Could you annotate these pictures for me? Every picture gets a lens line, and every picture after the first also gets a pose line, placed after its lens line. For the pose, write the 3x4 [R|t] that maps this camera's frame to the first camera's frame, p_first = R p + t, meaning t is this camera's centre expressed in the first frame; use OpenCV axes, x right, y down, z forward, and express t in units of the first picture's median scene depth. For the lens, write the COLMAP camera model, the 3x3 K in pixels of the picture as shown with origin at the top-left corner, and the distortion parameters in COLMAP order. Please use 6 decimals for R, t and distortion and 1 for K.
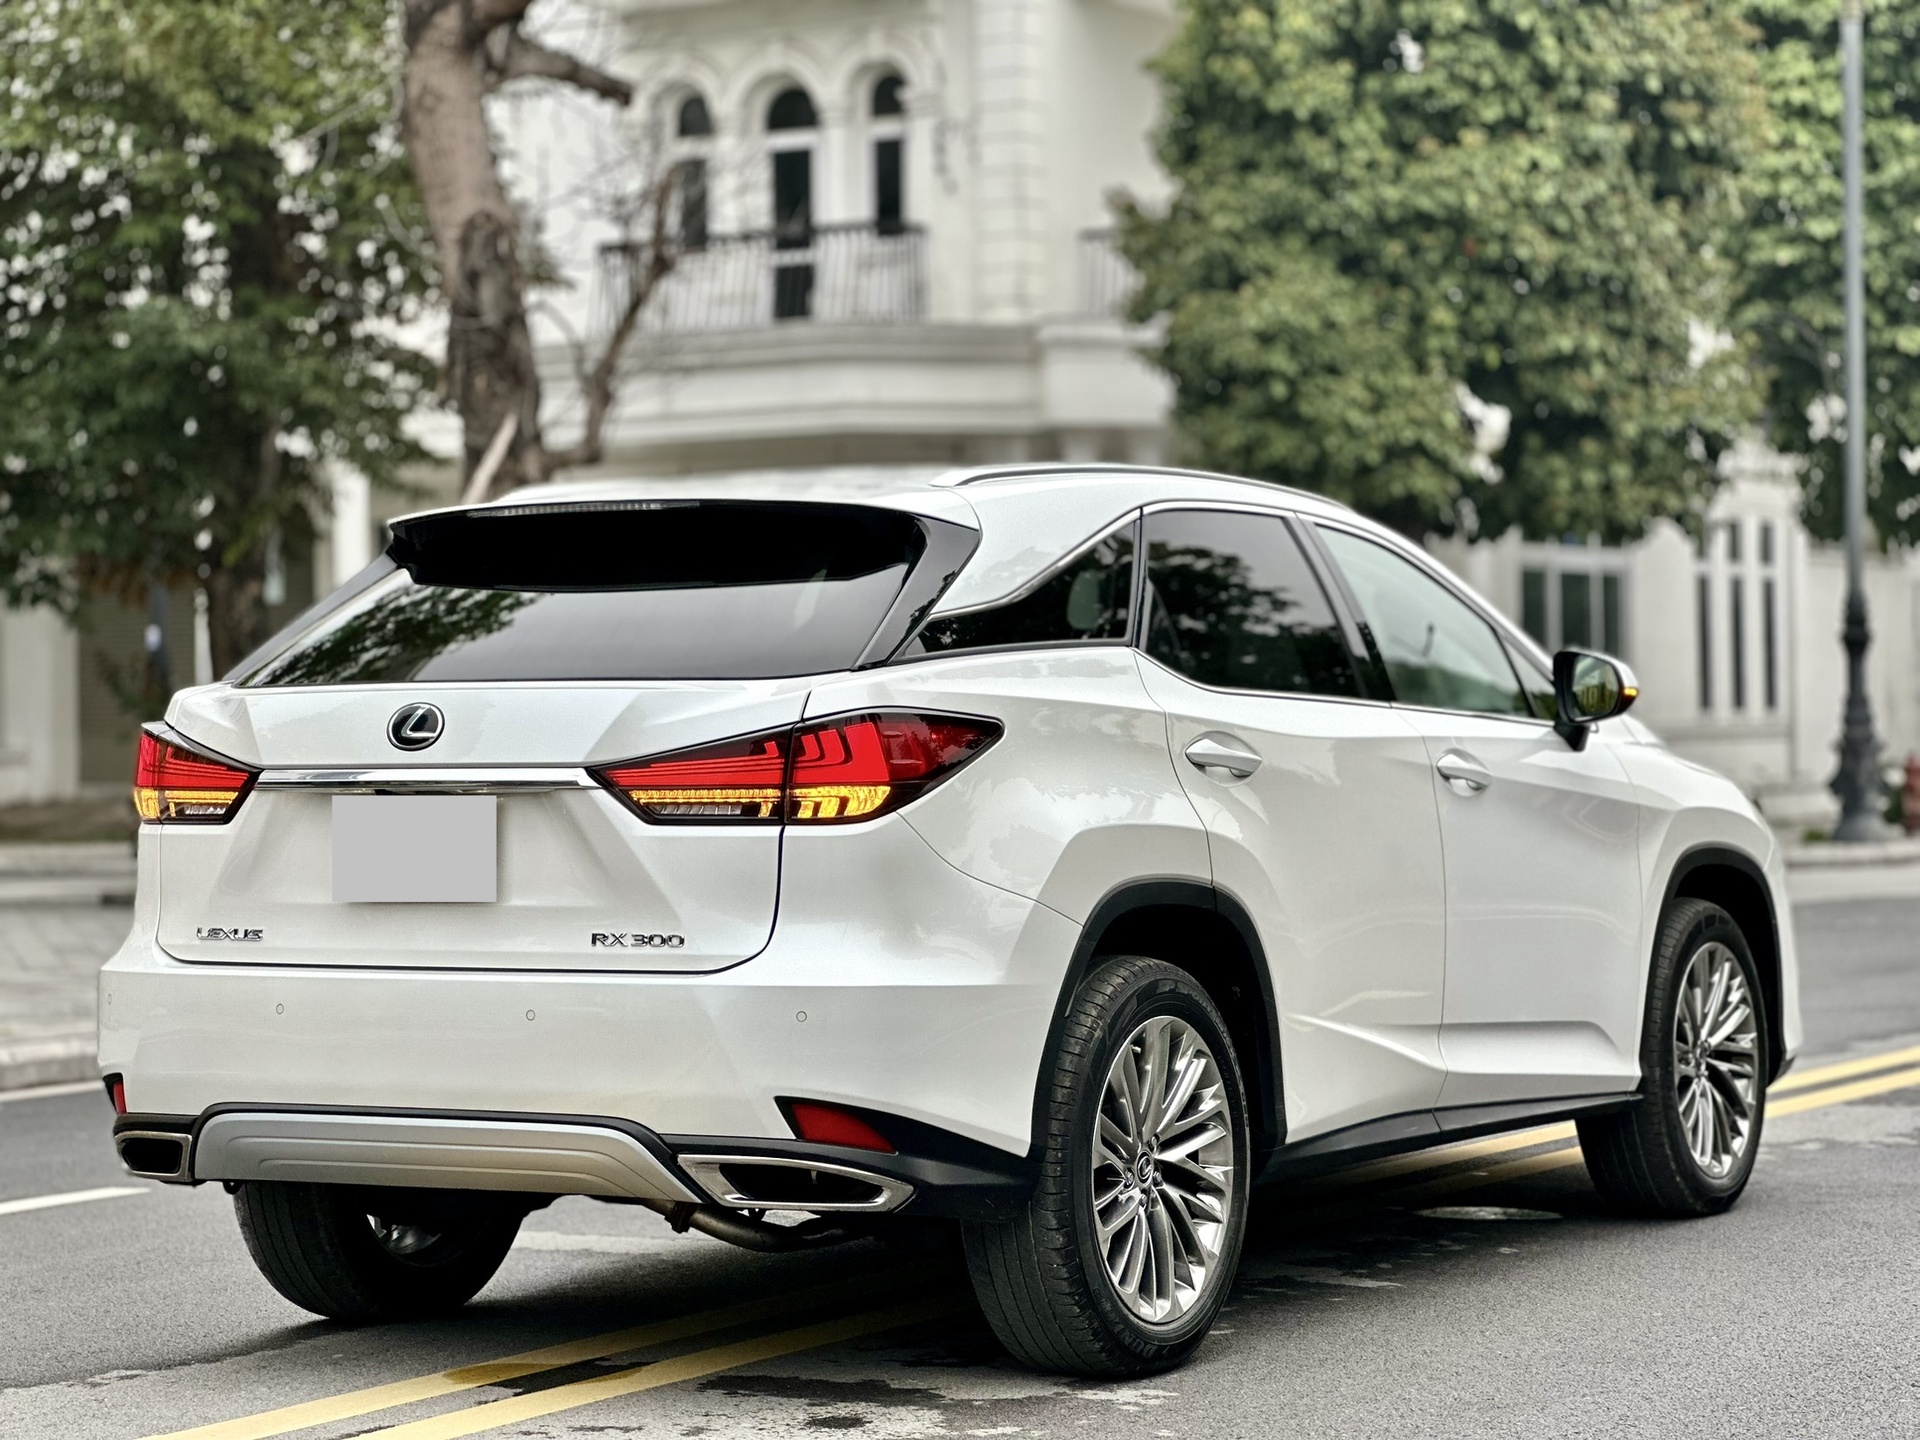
lens RADIAL K [[4523.5, 0, 960.0], [0, 4523.5, 720.0], [0, 0, 1]] dist [-0.272592, 5.002703]
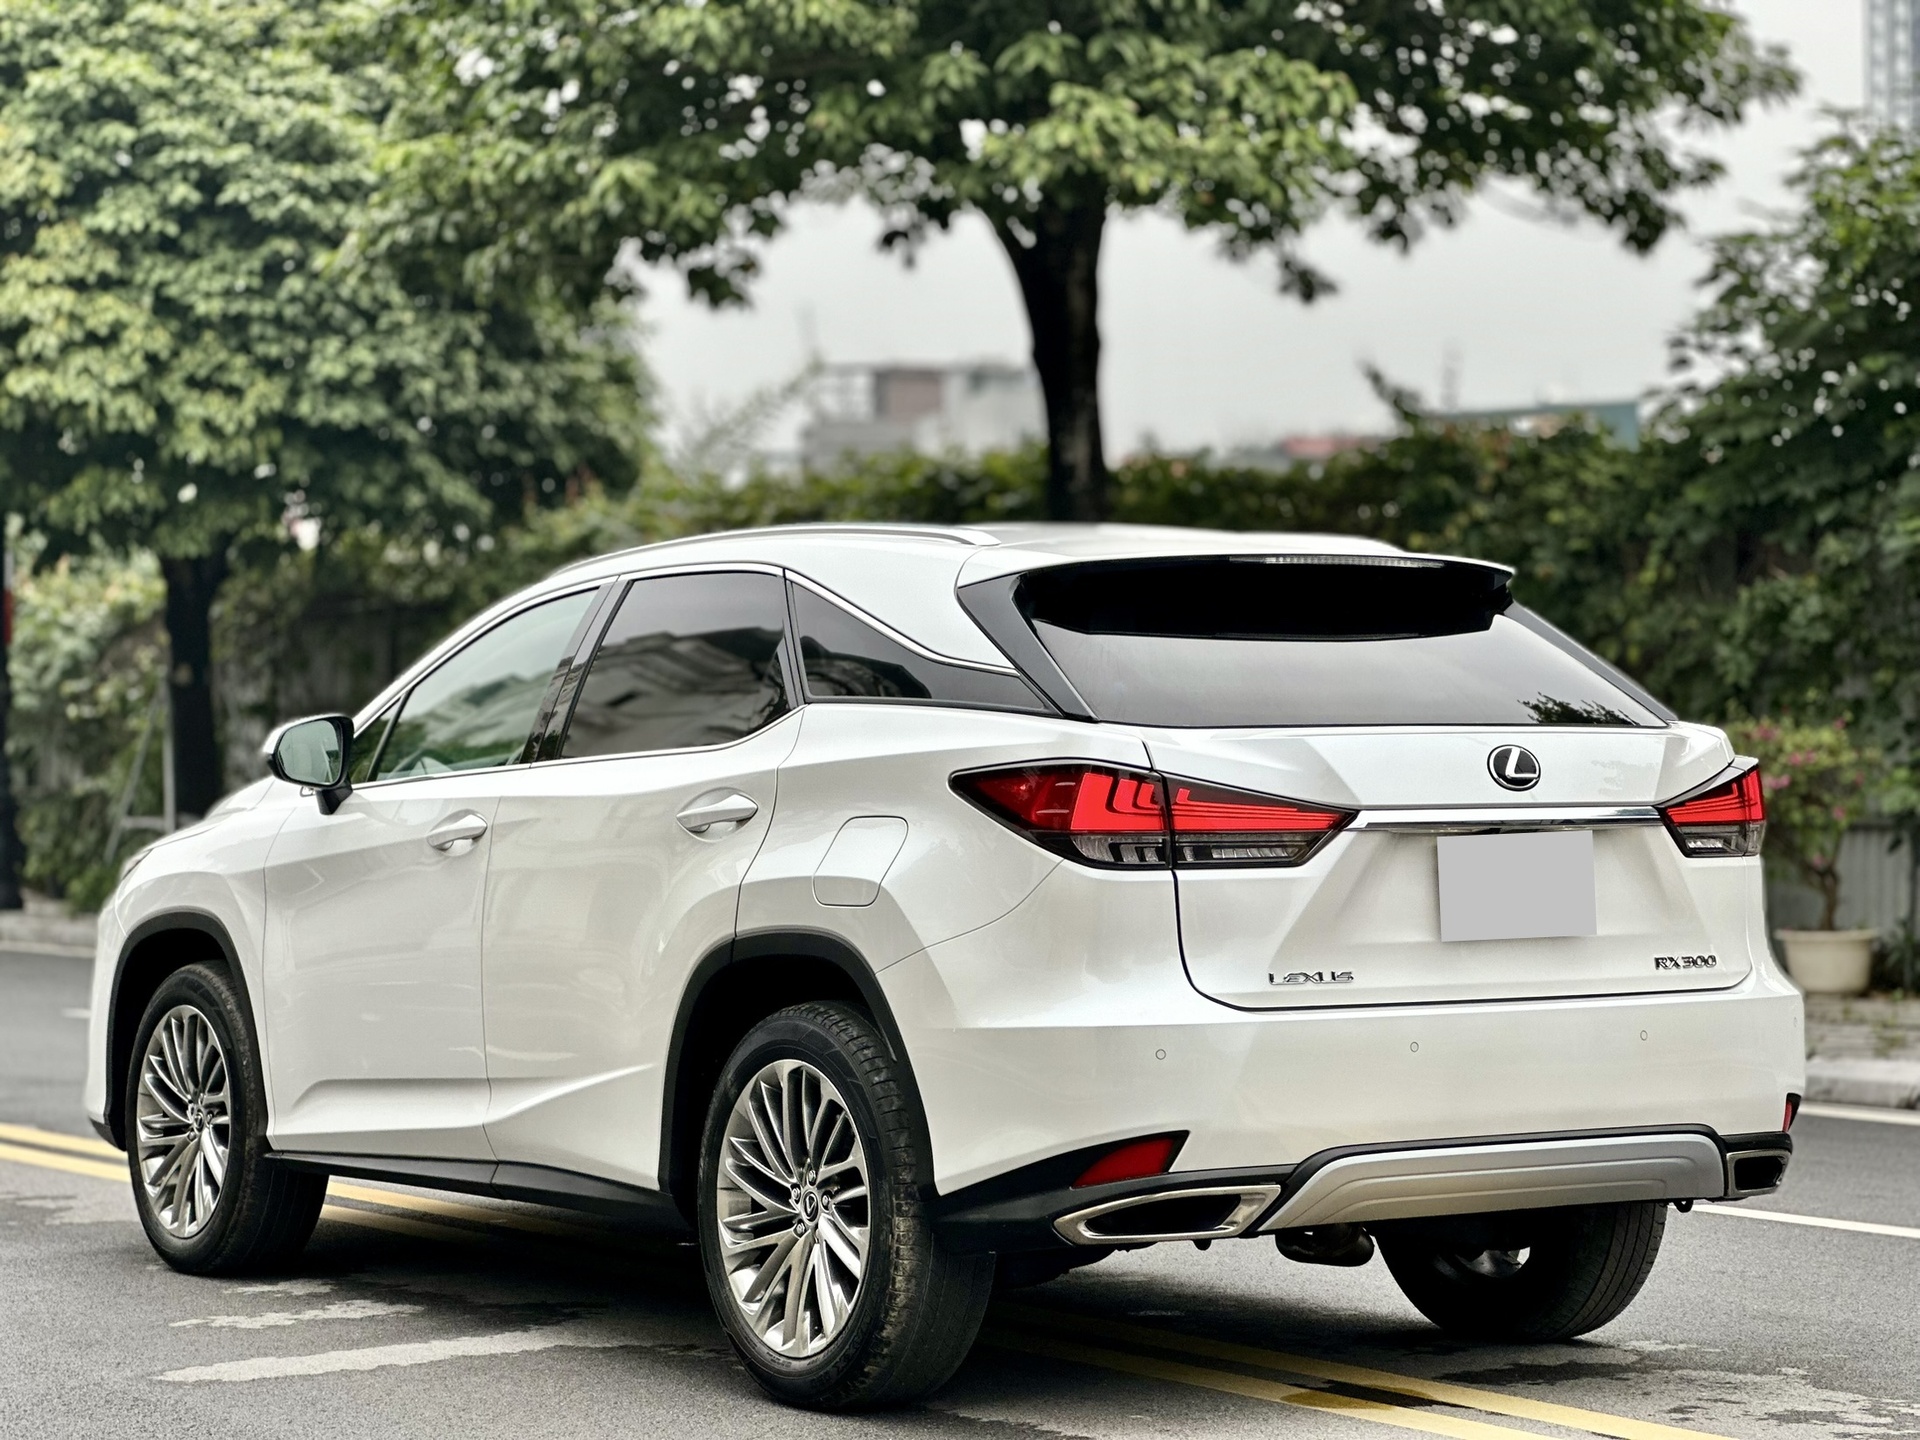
lens RADIAL K [[4523.5, 0, 960.0], [0, 4523.5, 720.0], [0, 0, 1]] dist [-0.272592, 5.002703]
pose [[0.451262, 0.018212, 0.892206, -1.133546], [0.002080, 0.999768, -0.021459, 0.012757], [-0.892389, 0.011539, 0.451119, 0.656608]]
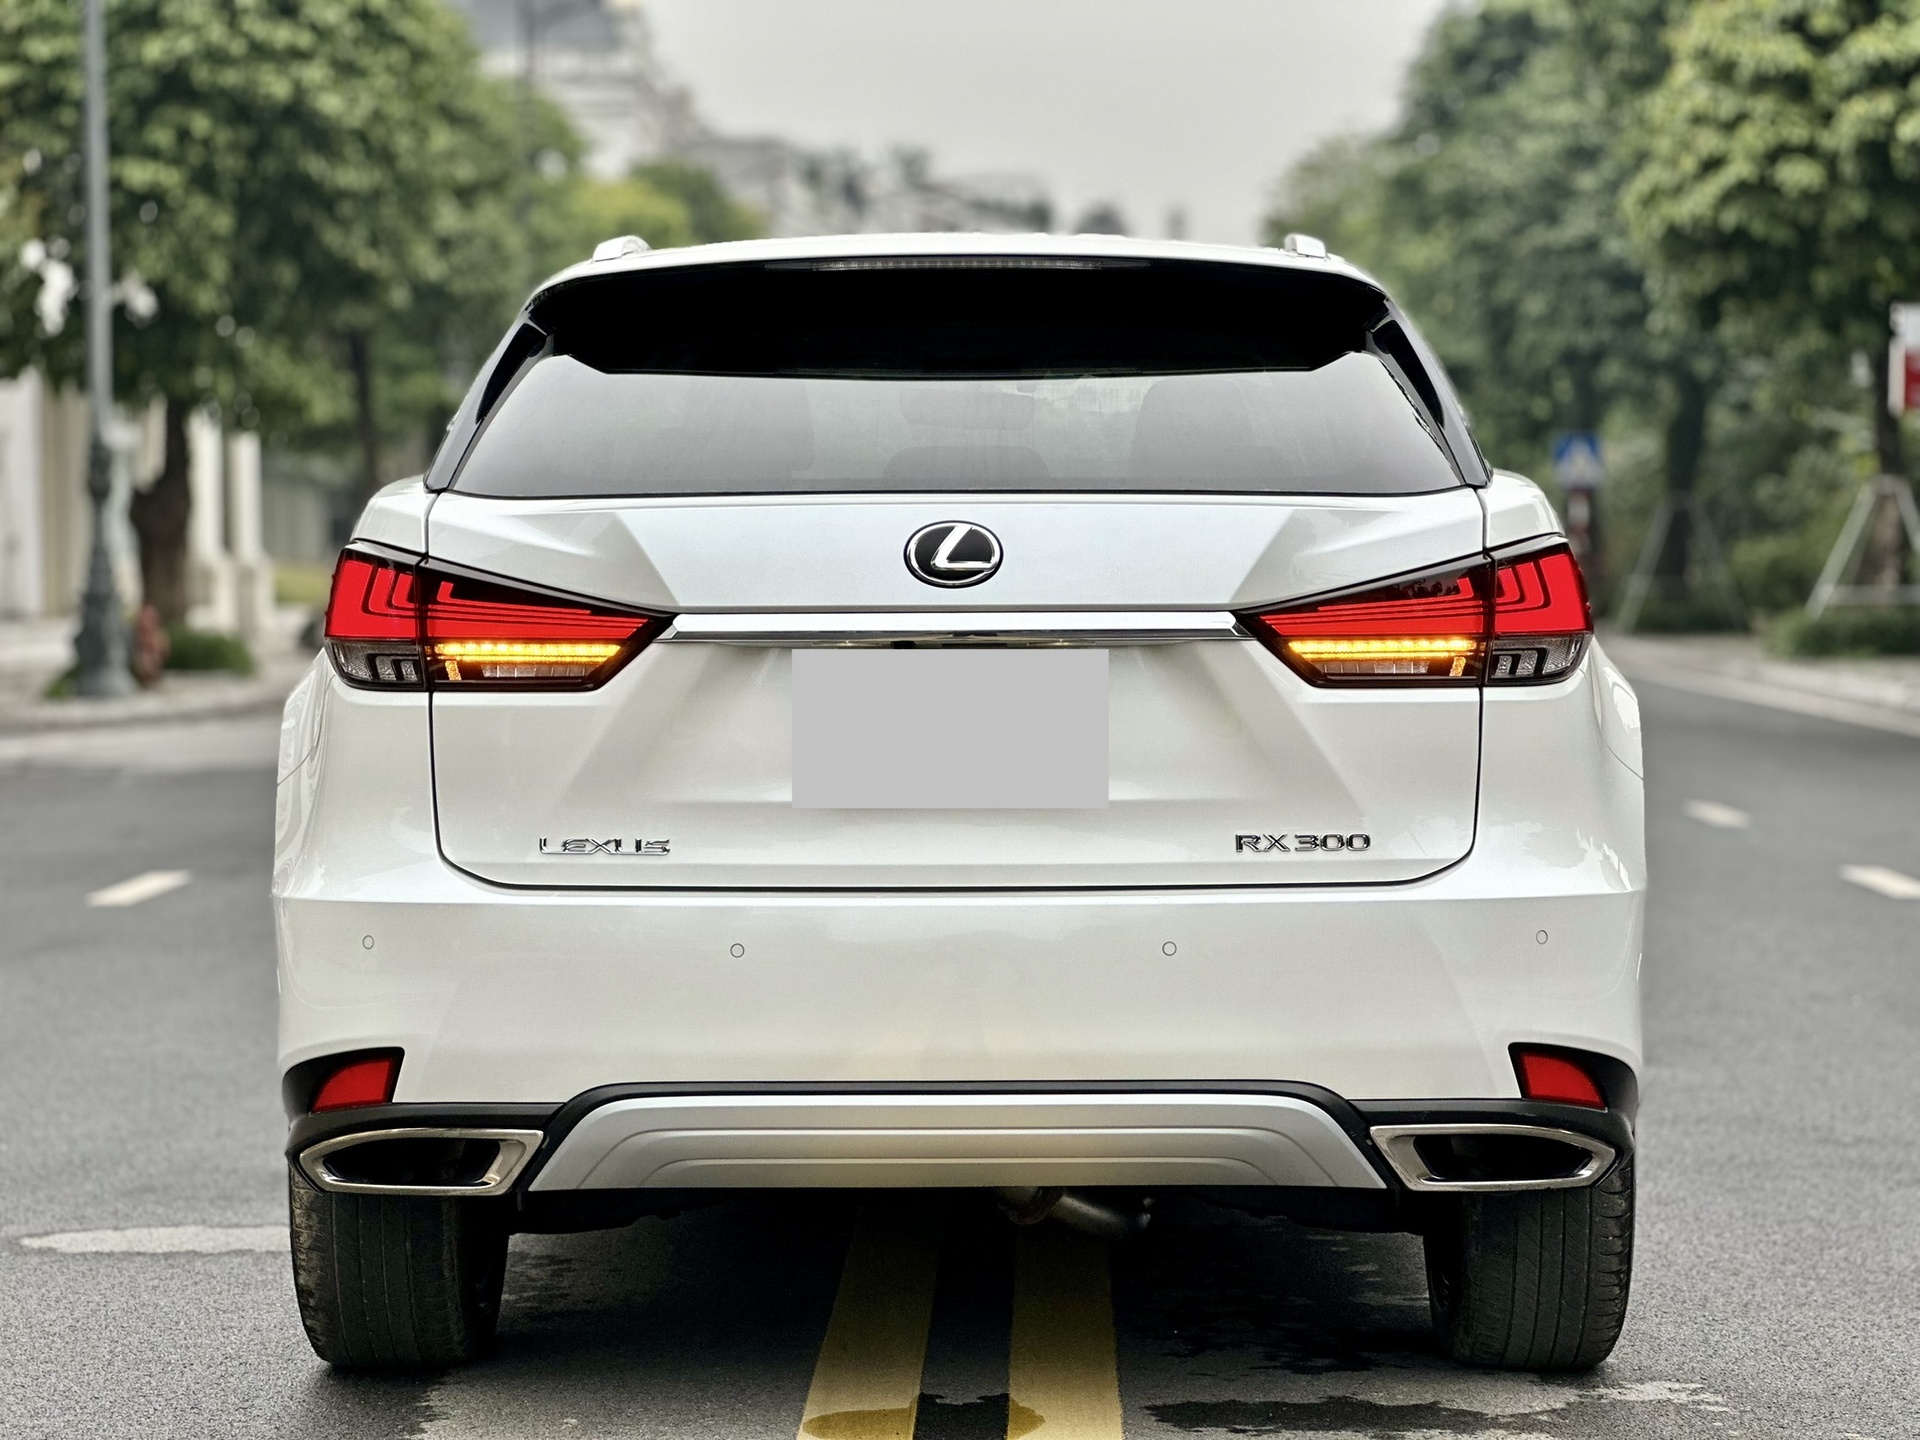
lens RADIAL K [[4523.5, 0, 960.0], [0, 4523.5, 720.0], [0, 0, 1]] dist [-0.272592, 5.002703]
pose [[0.870595, -0.009355, 0.491911, -0.485783], [-0.005854, 0.999551, 0.029371, 0.006859], [-0.491965, -0.028450, 0.870150, 0.376861]]
